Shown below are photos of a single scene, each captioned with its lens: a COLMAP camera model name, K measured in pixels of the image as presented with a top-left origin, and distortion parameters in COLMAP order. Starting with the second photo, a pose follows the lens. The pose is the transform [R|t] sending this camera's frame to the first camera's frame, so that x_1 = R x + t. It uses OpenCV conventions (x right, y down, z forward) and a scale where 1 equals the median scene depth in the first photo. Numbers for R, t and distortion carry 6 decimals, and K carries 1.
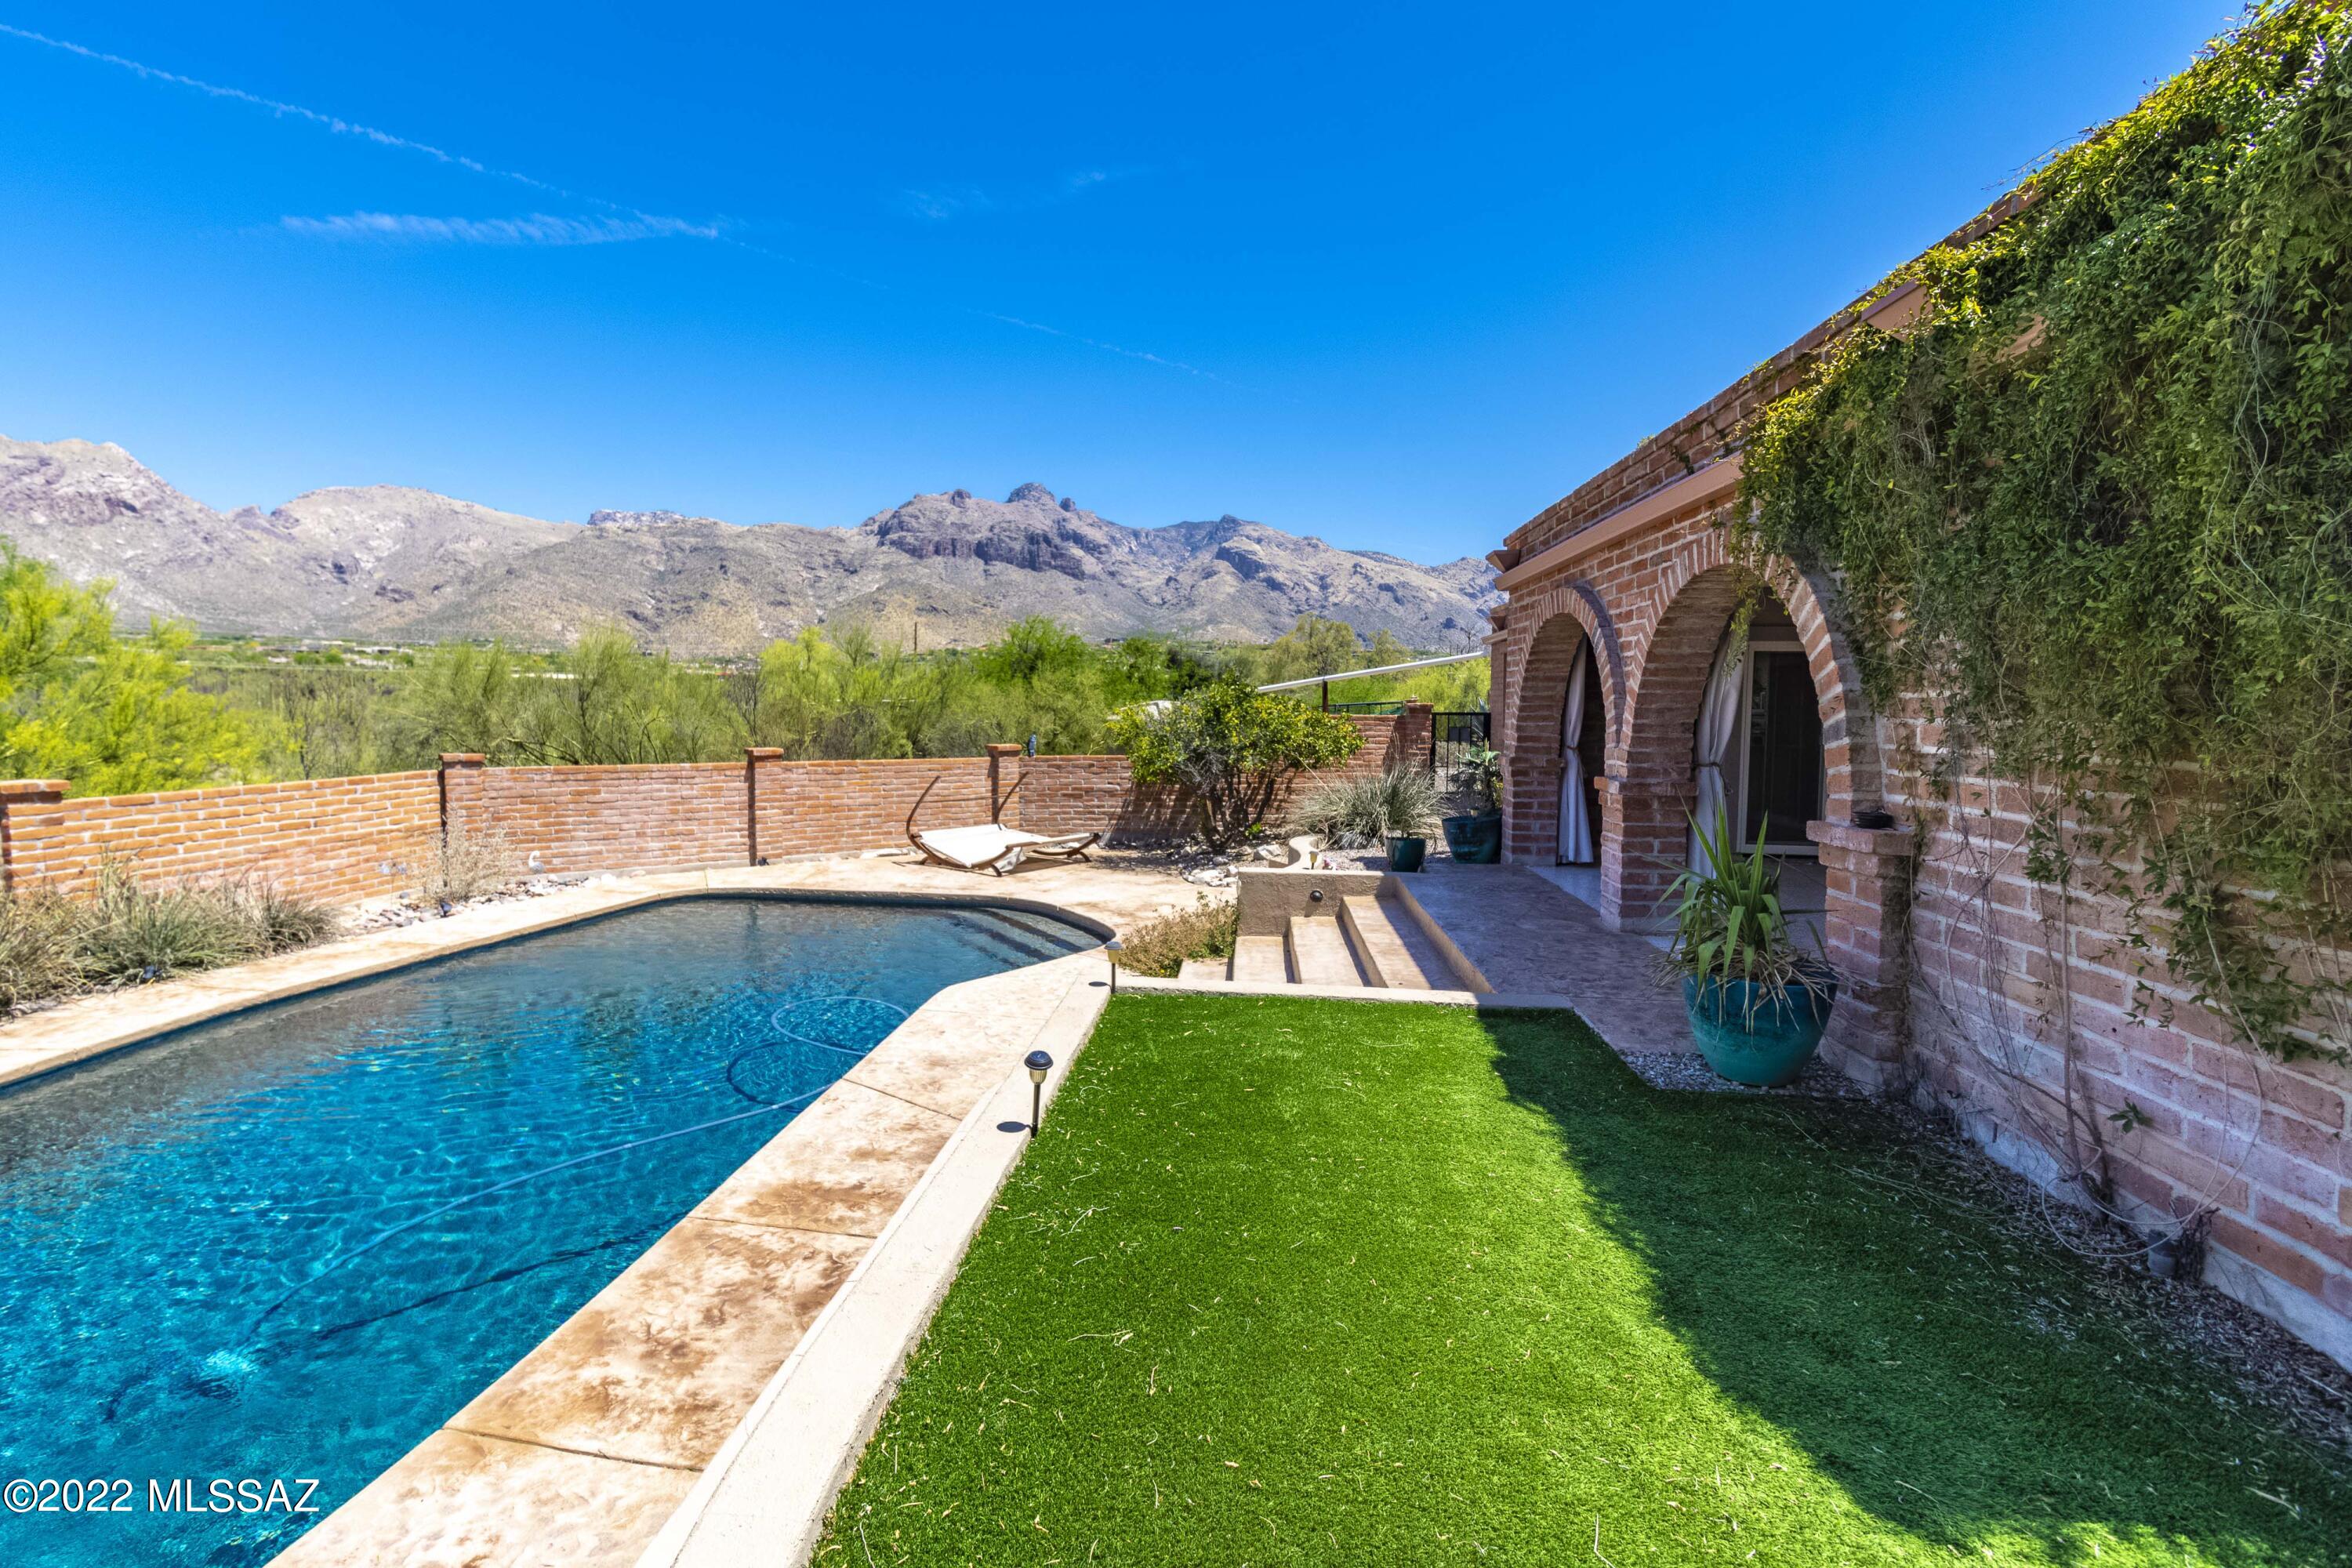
lens RADIAL K [[1059.6, 0, 1081.9], [0, 1059.6, 774.0], [0, 0, 1]] dist [0.002987, -0.000260]
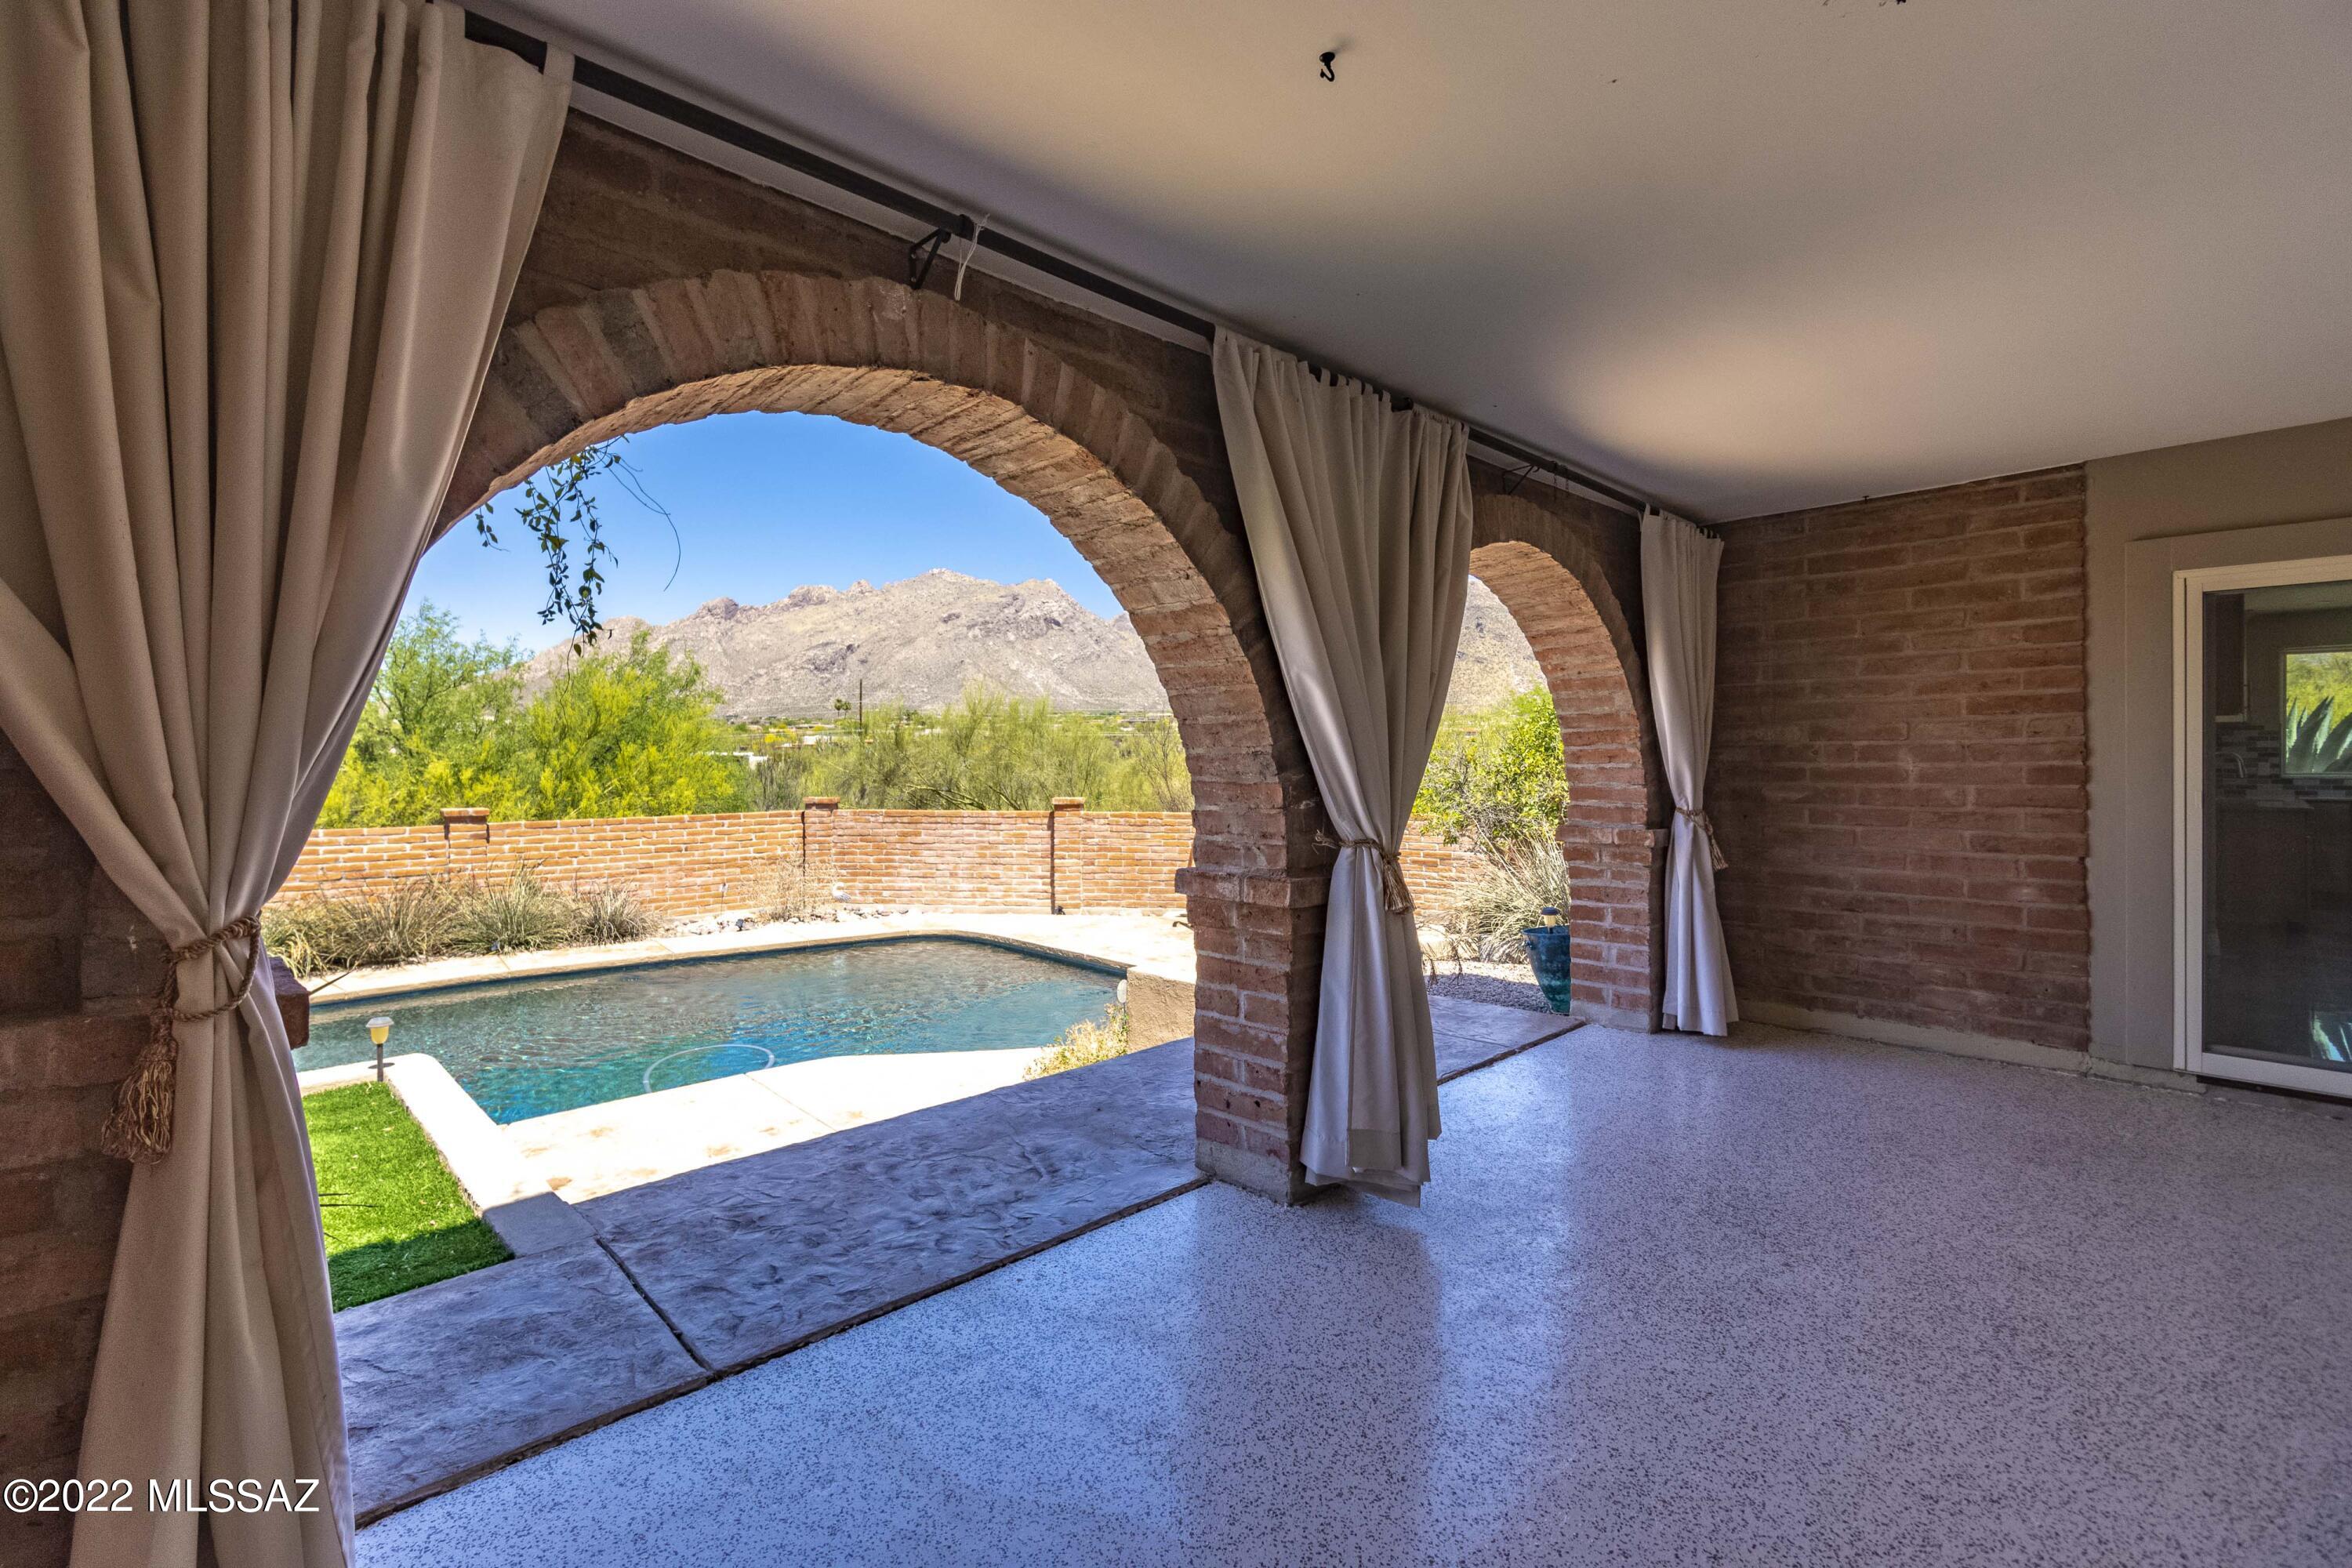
lens RADIAL K [[1037.6, 0, 1090.4], [0, 1037.6, 754.2], [0, 0, 1]] dist [0.008365, 0.000143]
pose [[0.759773, -0.012482, -0.650068, 0.374627], [-0.034827, 0.997599, -0.059858, -0.007449], [0.649255, 0.068119, 0.757514, 0.273366]]
